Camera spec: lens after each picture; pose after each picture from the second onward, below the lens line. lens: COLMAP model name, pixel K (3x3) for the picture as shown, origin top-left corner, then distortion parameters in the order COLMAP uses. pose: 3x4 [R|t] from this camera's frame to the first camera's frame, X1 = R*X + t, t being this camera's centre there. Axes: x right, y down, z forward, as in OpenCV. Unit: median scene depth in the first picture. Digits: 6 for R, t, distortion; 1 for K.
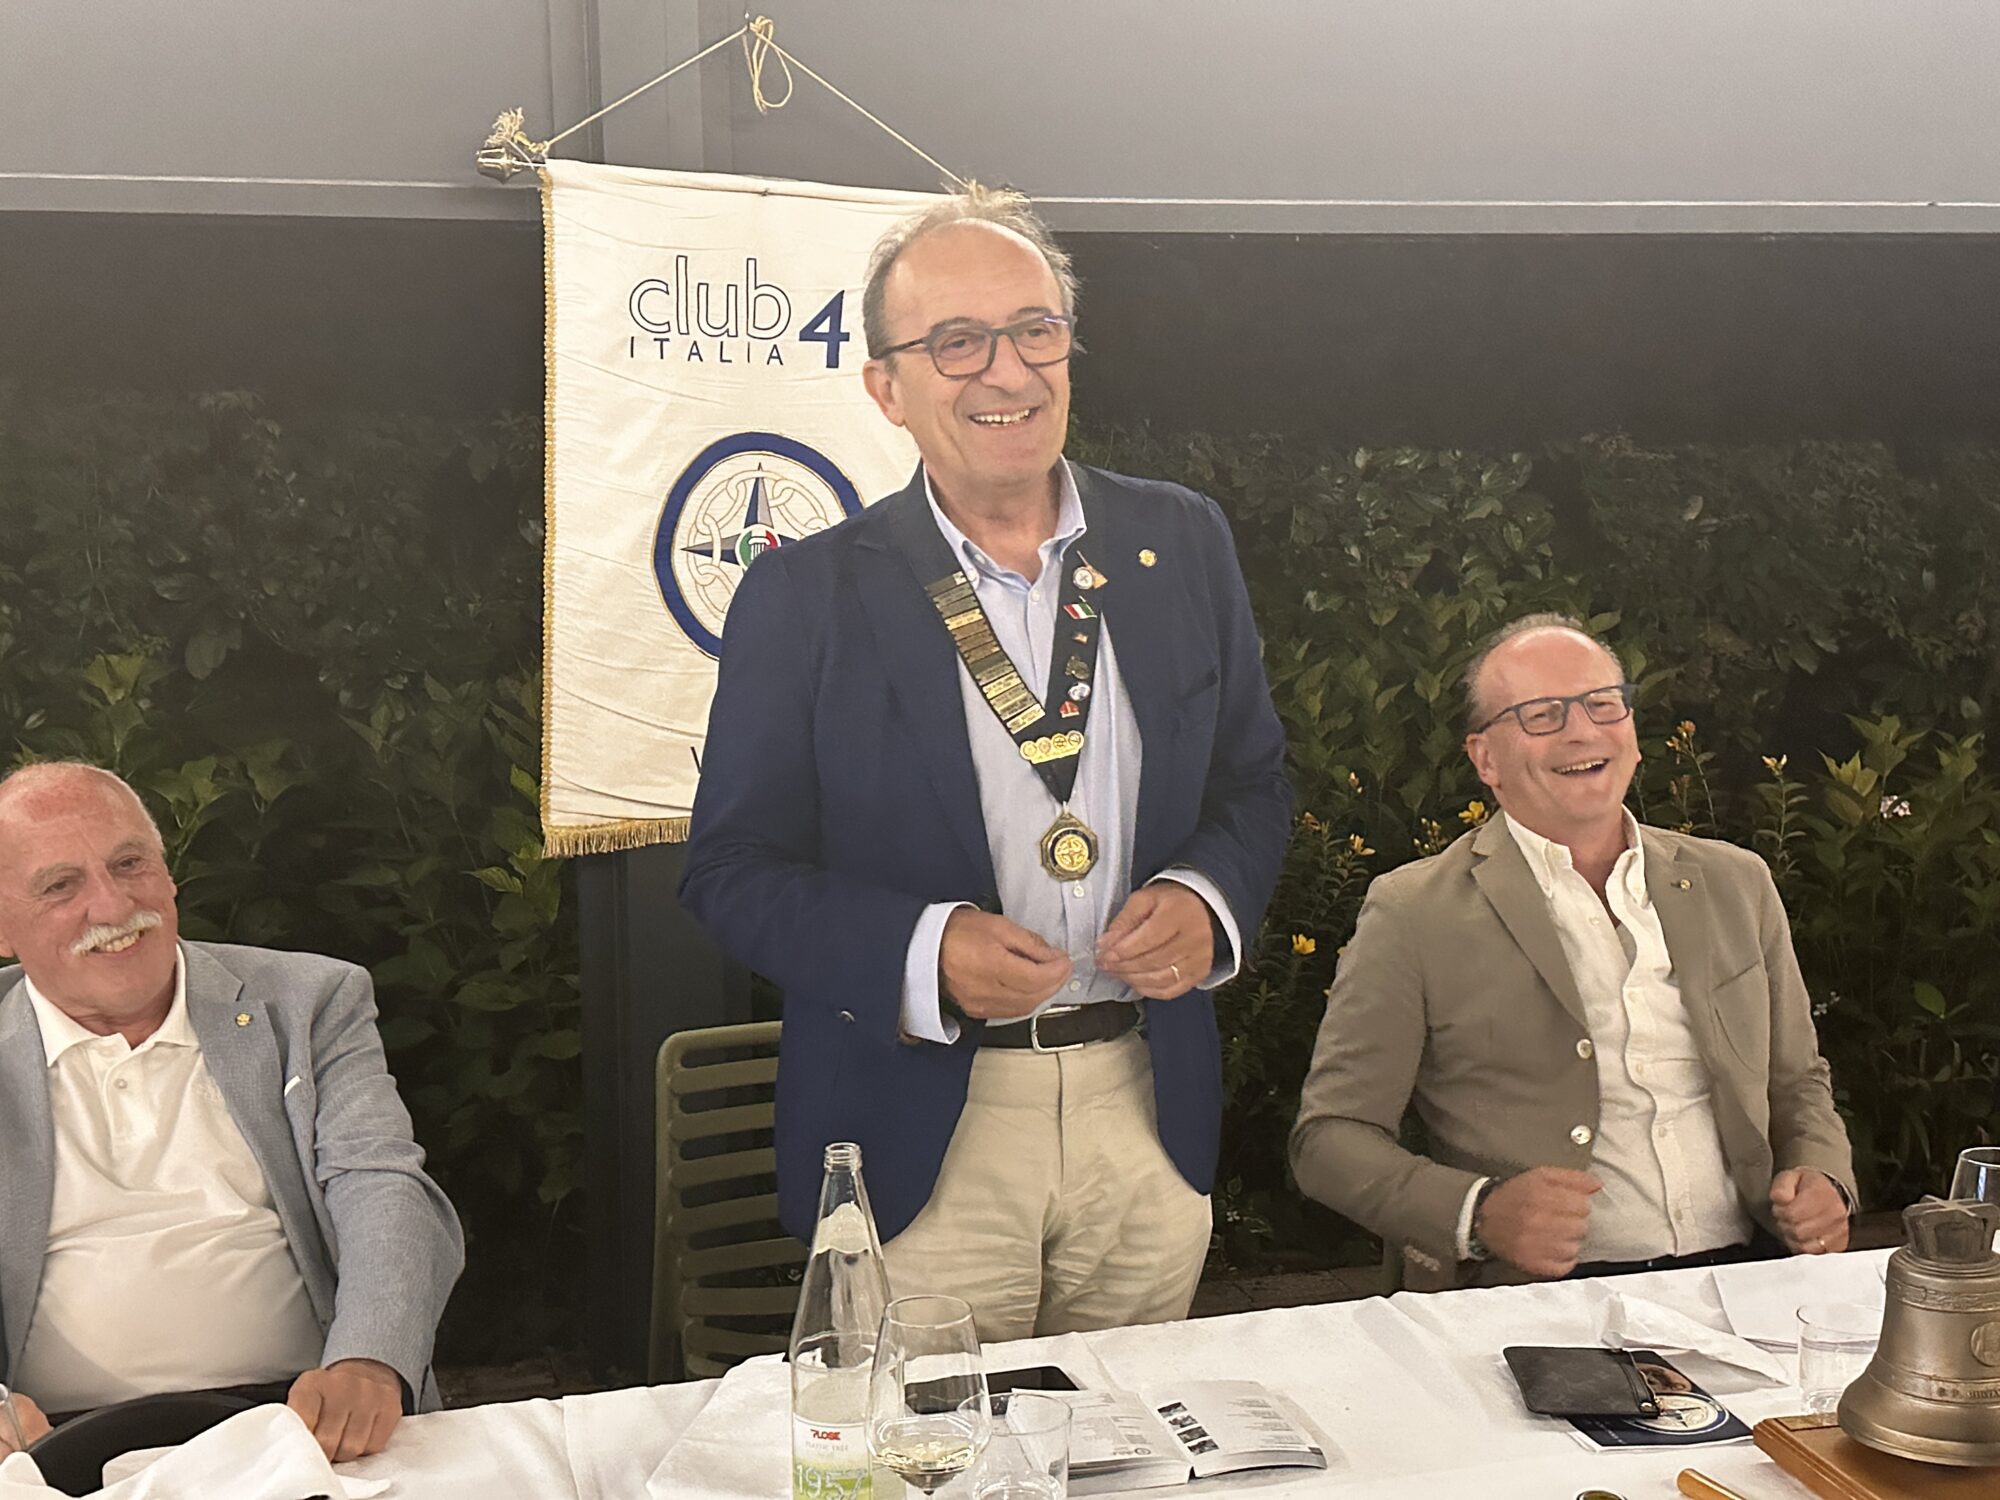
lens RADIAL K [[2618.9, 0, 1005.9], [0, 2618.9, 768.1], [0, 0, 1]] dist [0.166640, 0.000000]
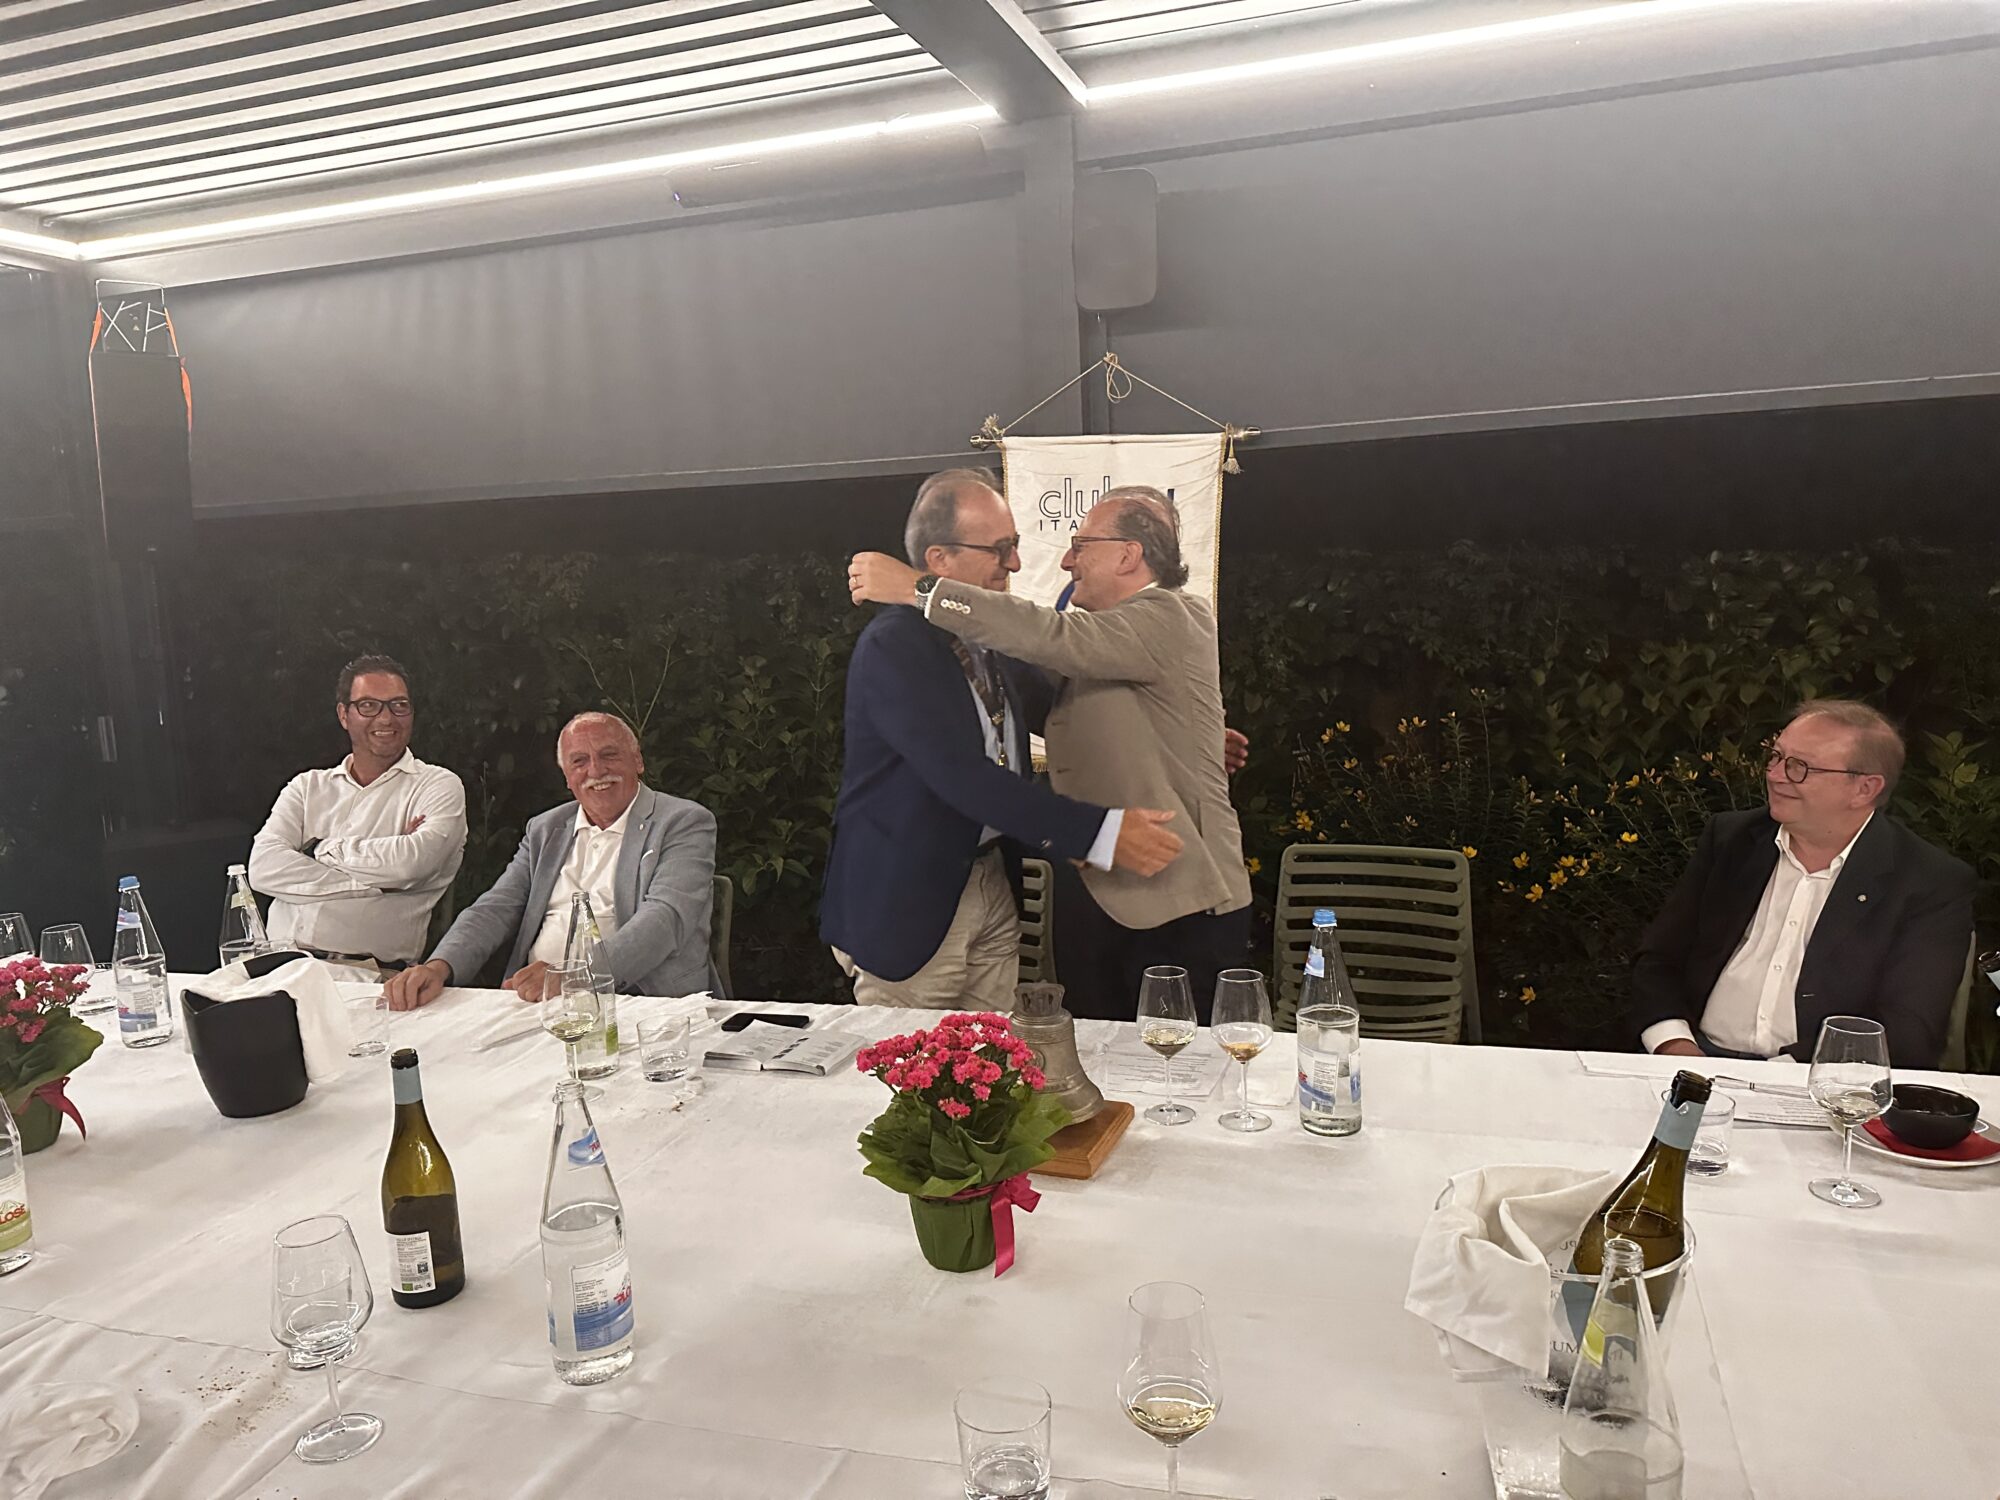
lens RADIAL K [[1354.6, 0, 993.6], [0, 1354.6, 761.9], [0, 0, 1]] dist [0.061964, -0.023113]
pose [[0.798913, 0.063344, -0.598102, 0.453411], [-0.044224, 0.997933, 0.046617, -0.024267], [0.599819, -0.010792, 0.800063, 0.137540]]
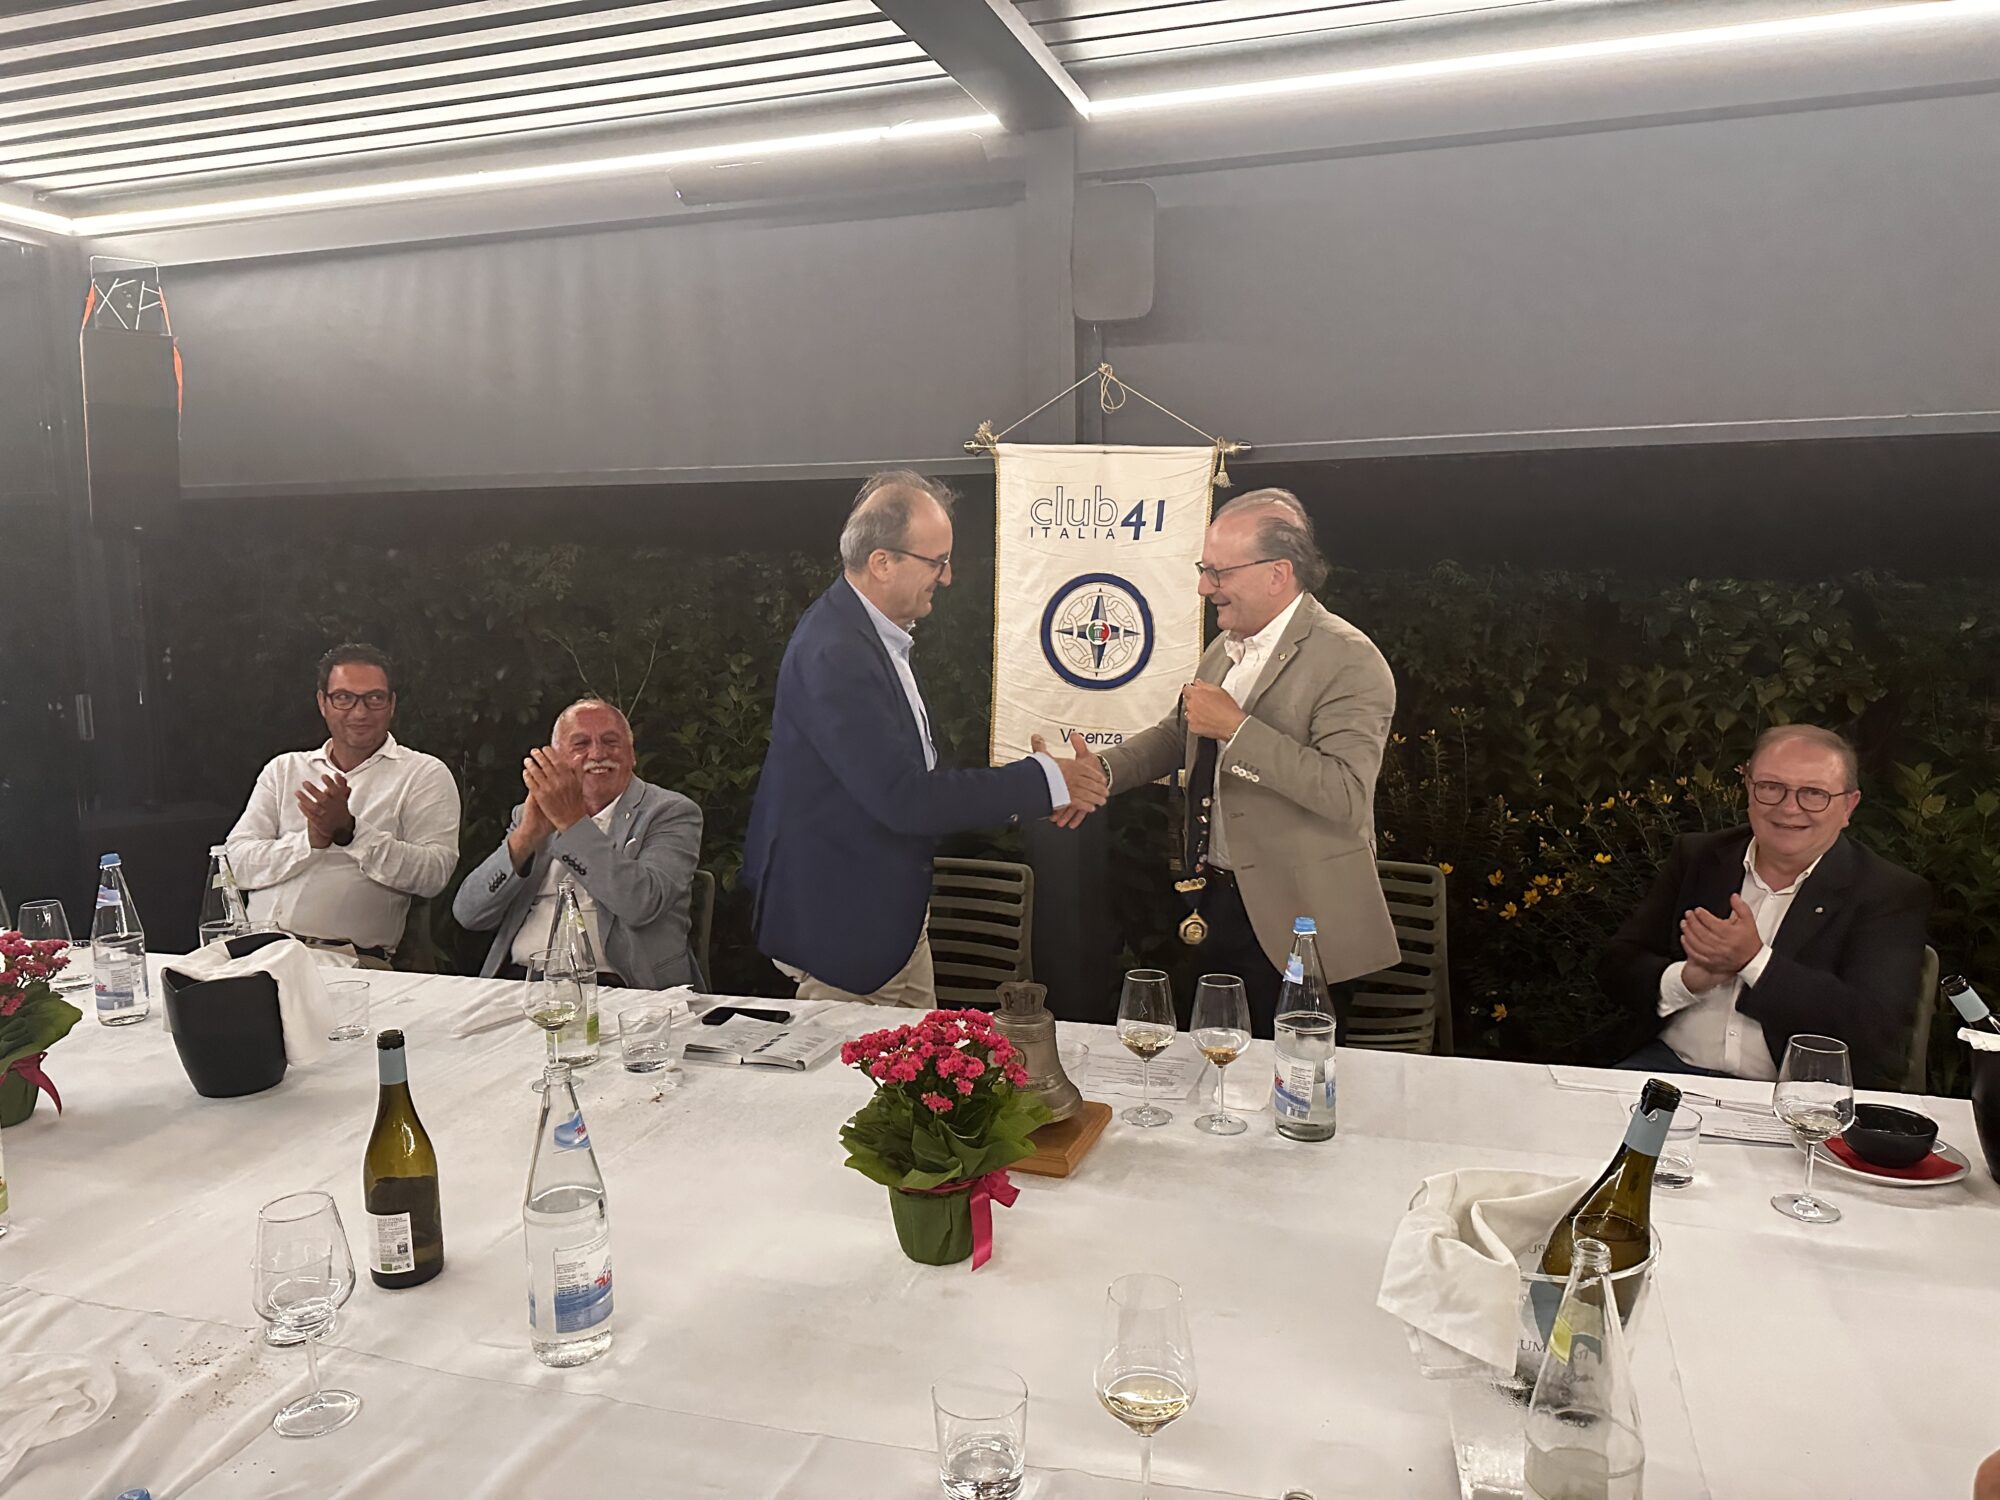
lens RADIAL K [[1354.6, 0, 992.9], [0, 1354.6, 761.2], [0, 0, 1]] dist [0.061964, -0.023113]
pose [[0.805495, 0.083405, -0.586704, 0.453752], [-0.073793, 0.996457, 0.040344, -0.022252], [0.587990, 0.010798, 0.808796, 0.131112]]
